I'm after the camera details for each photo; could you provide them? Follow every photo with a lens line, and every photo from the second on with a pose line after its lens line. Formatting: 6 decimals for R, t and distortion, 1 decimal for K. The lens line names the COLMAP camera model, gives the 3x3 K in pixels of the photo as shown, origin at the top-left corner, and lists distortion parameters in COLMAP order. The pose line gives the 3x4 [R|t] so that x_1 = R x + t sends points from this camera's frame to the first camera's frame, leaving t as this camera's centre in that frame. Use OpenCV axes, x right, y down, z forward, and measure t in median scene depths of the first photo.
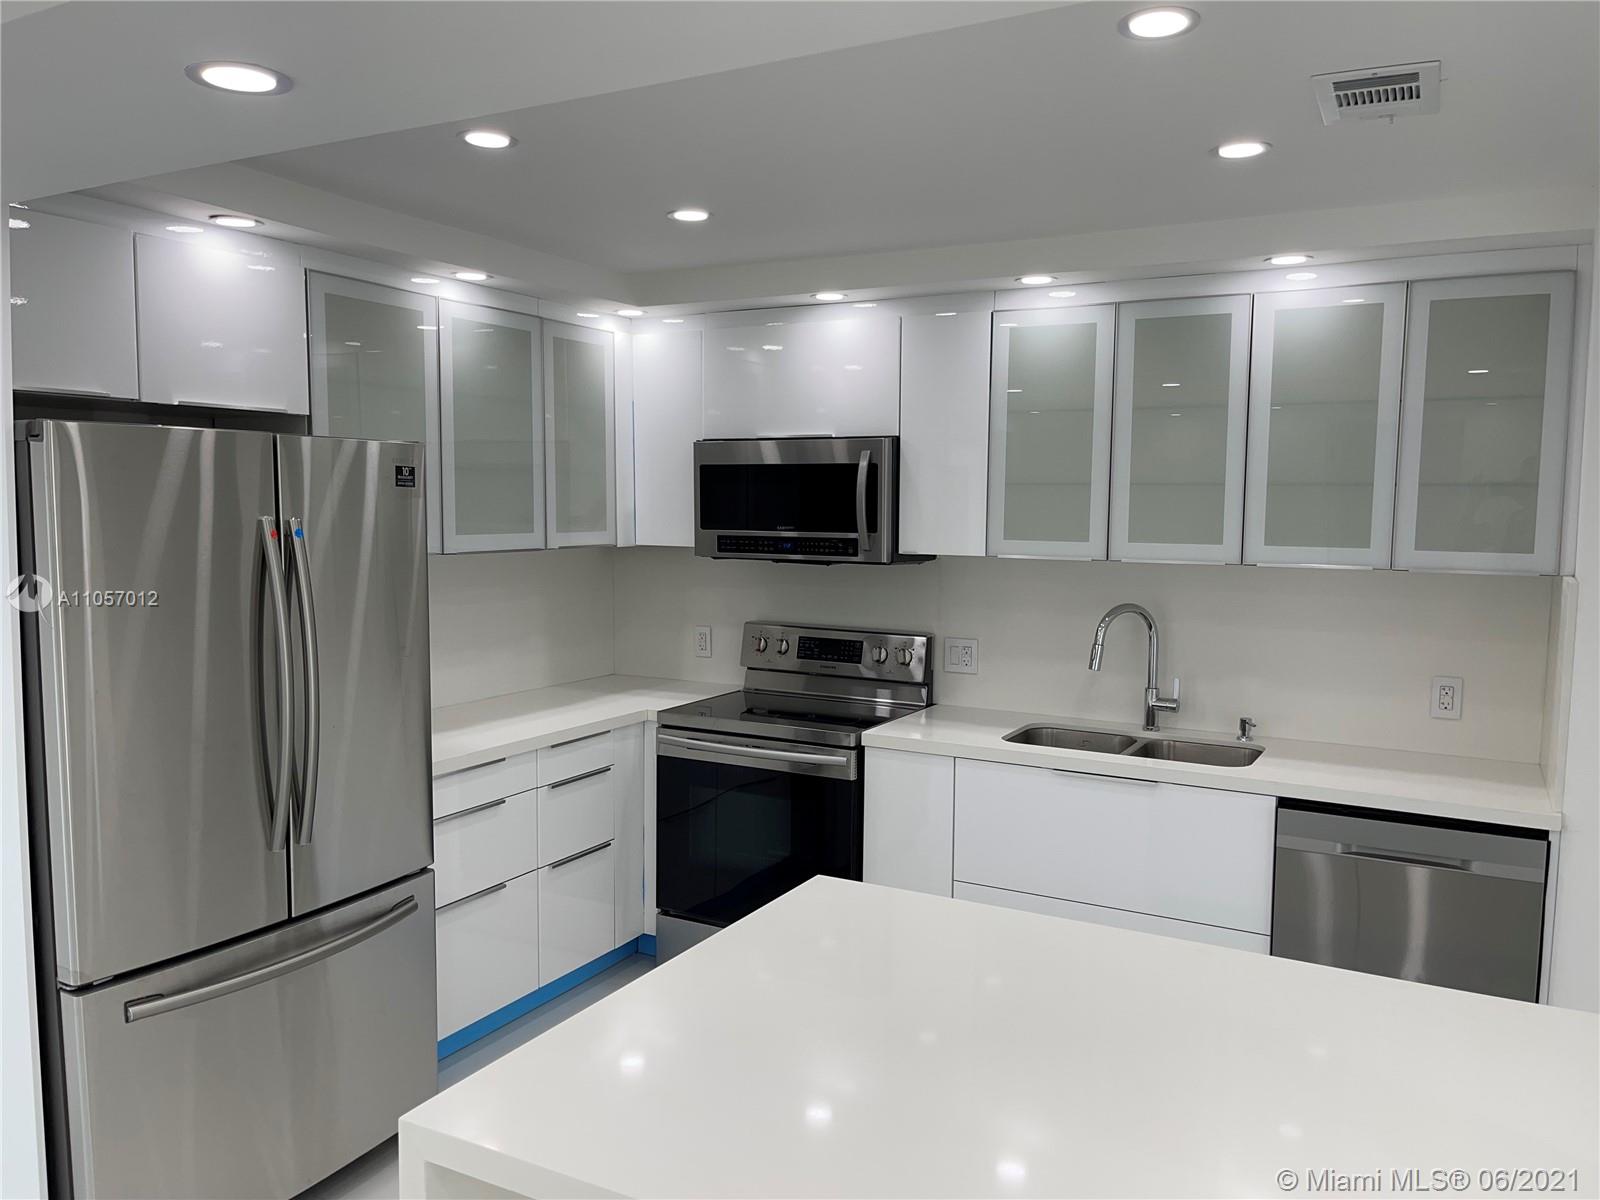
lens RADIAL K [[1209.8, 0, 800.0], [0, 1209.8, 600.0], [0, 0, 1]] dist [0.035725, -0.002641]
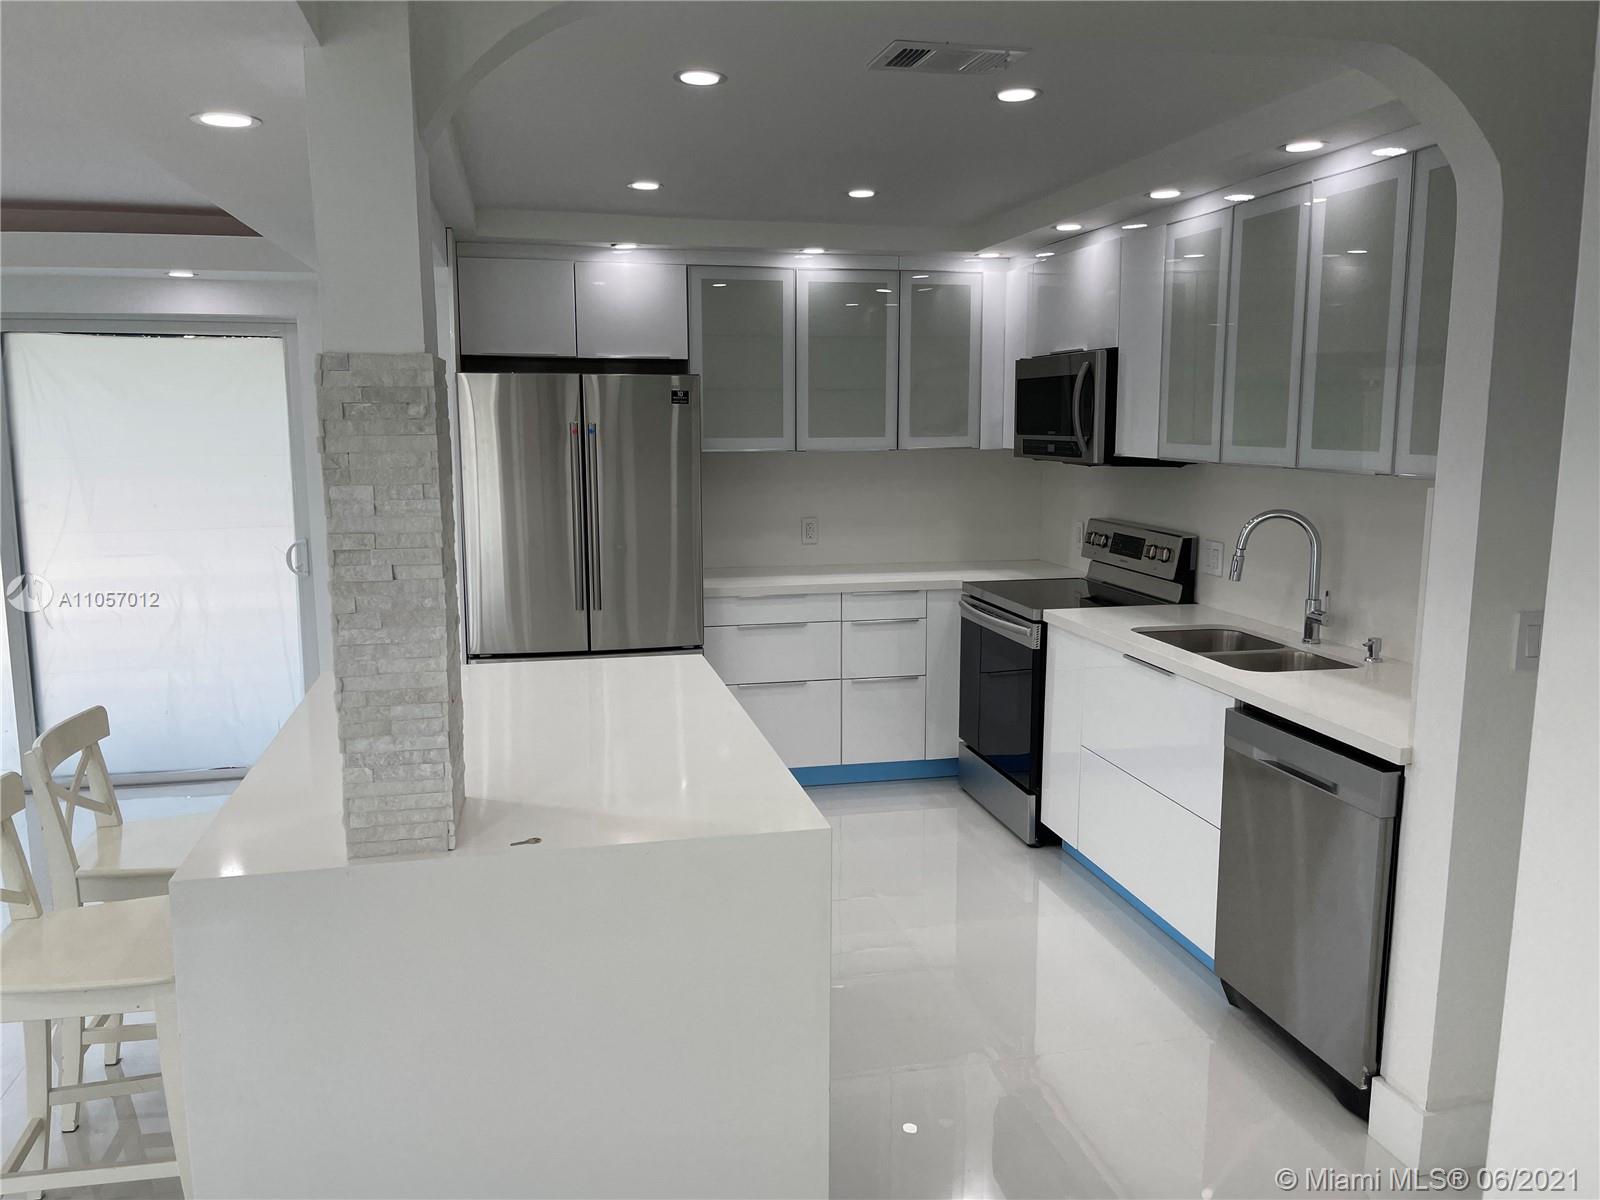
lens RADIAL K [[1209.8, 0, 800.0], [0, 1209.8, 600.0], [0, 0, 1]] dist [0.035725, -0.002641]
pose [[0.650316, 0.103716, -0.752550, 0.771494], [-0.054380, 0.994450, 0.090063, 0.008364], [0.757715, -0.017646, 0.652348, 0.066457]]
